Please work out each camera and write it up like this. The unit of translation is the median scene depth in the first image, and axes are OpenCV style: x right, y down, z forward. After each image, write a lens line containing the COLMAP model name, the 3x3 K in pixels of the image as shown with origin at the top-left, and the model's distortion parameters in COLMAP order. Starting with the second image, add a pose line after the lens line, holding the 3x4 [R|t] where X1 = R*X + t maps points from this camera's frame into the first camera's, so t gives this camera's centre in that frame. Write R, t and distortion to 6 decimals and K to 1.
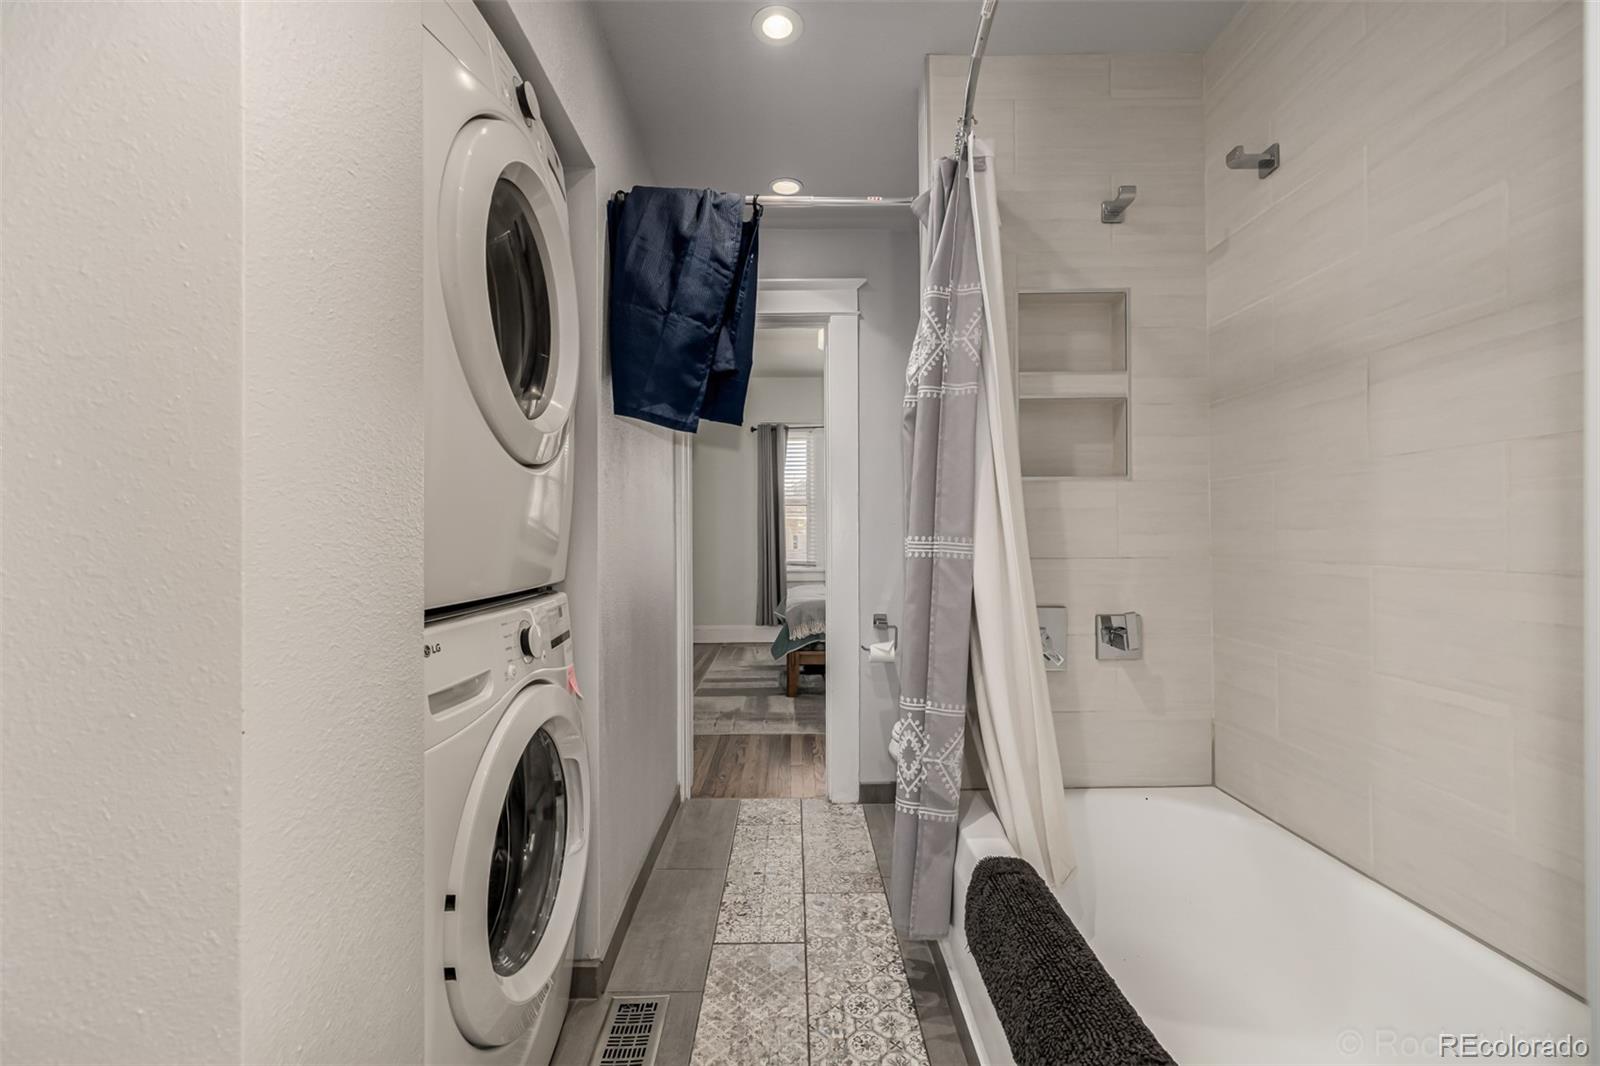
lens RADIAL K [[676.4, 0, 800.0], [0, 676.4, 533.0], [0, 0, 1]] dist [0.001272, 0.000292]
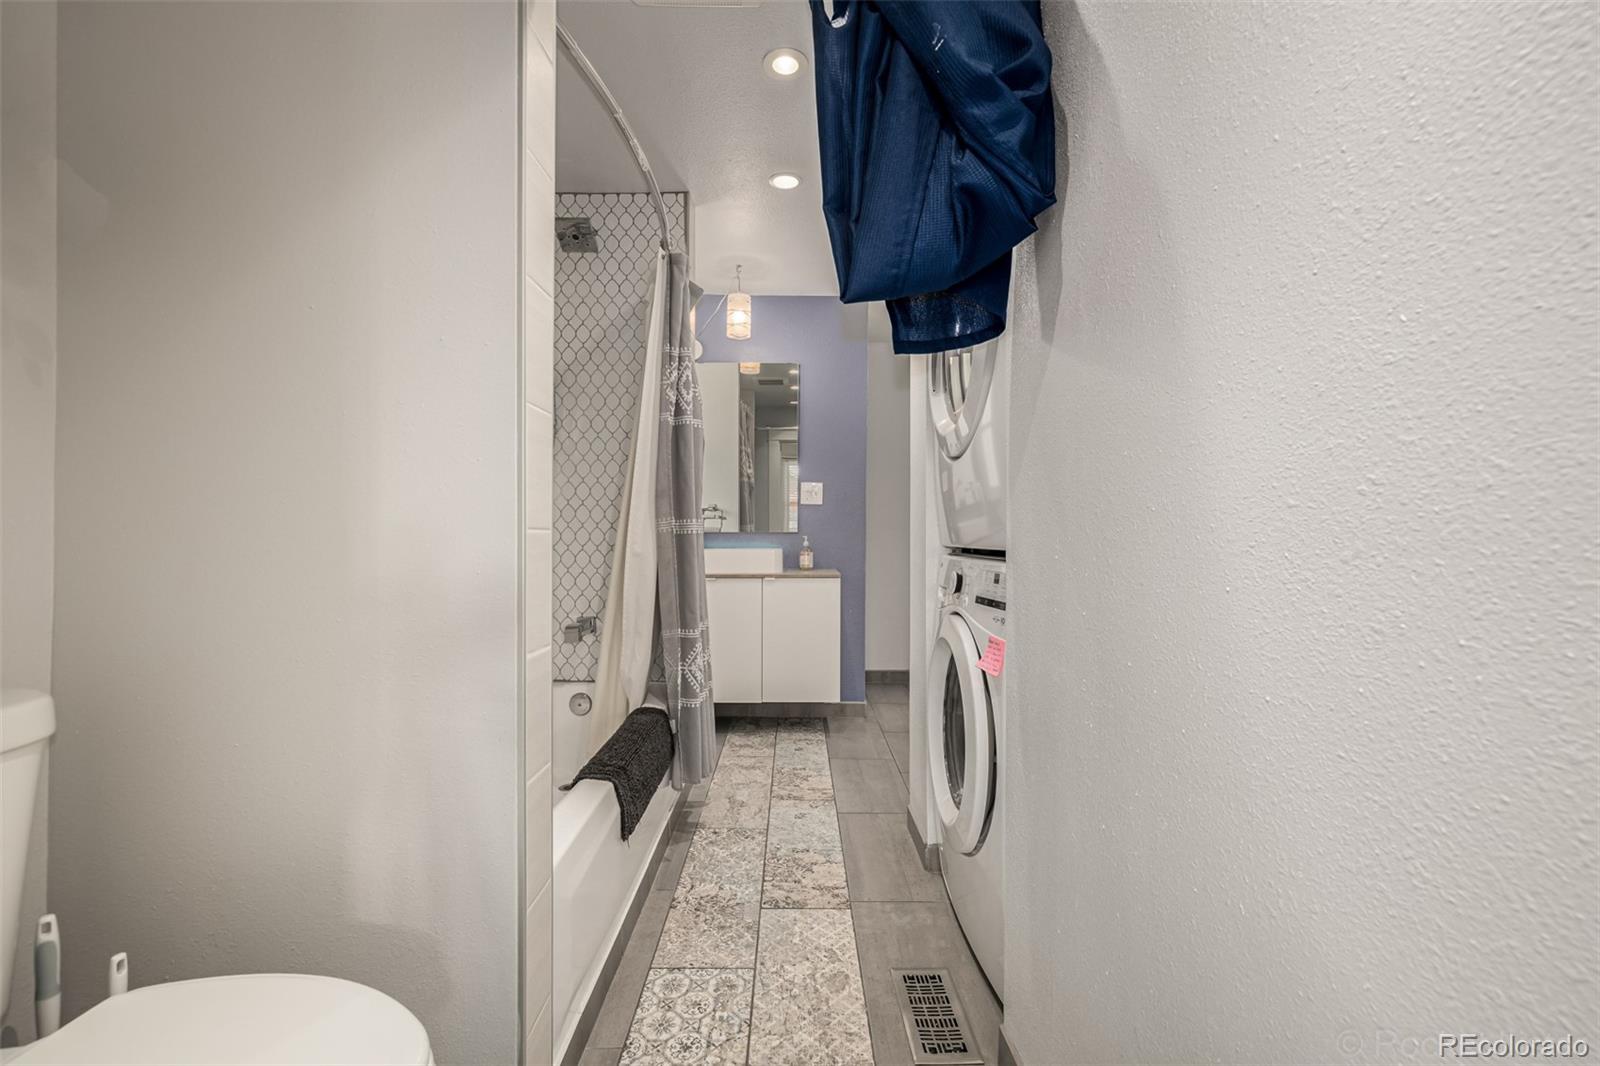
lens RADIAL K [[676.4, 0, 800.0], [0, 676.4, 533.0], [0, 0, 1]] dist [0.001272, 0.000292]
pose [[-0.999996, 0.002644, 0.000194, -0.057372], [0.002643, 0.999988, -0.004208, 0.048142], [-0.000205, -0.004207, -0.999991, 1.890266]]
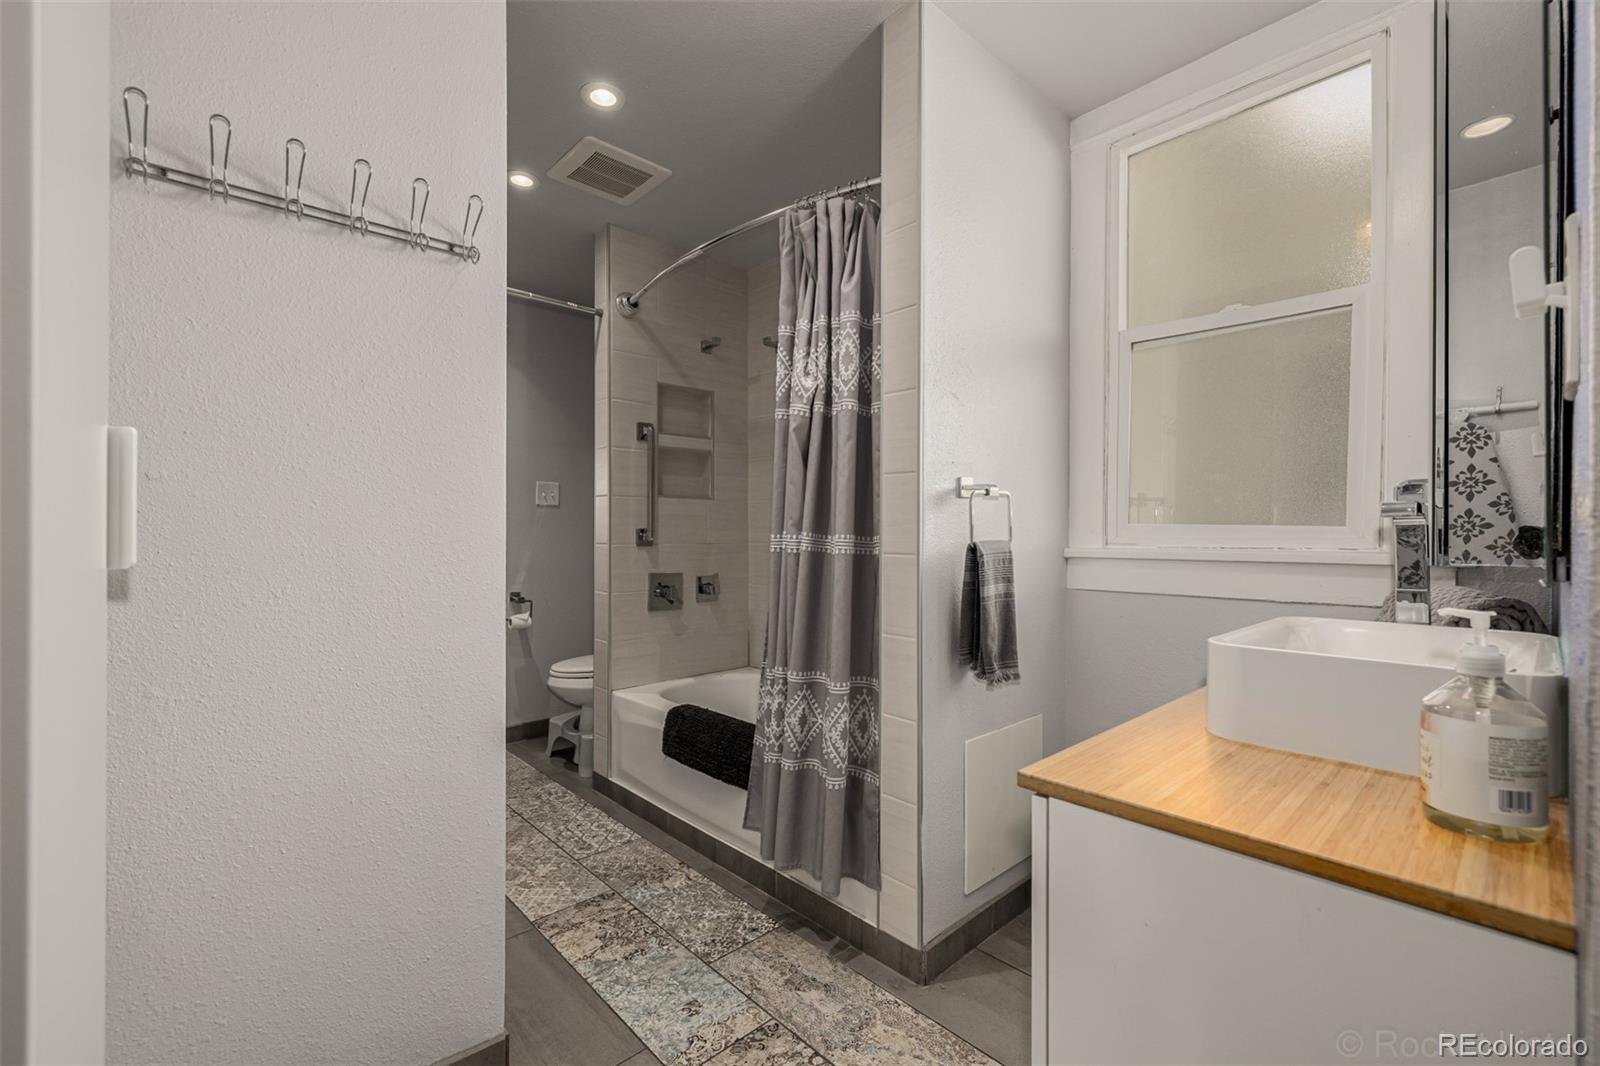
lens RADIAL K [[676.4, 0, 800.0], [0, 676.4, 533.0], [0, 0, 1]] dist [0.001272, 0.000292]
pose [[0.737152, 0.007778, 0.675682, -0.614008], [-0.010404, 0.999946, -0.000159, 0.007004], [-0.675646, -0.006913, 0.737193, -0.521676]]
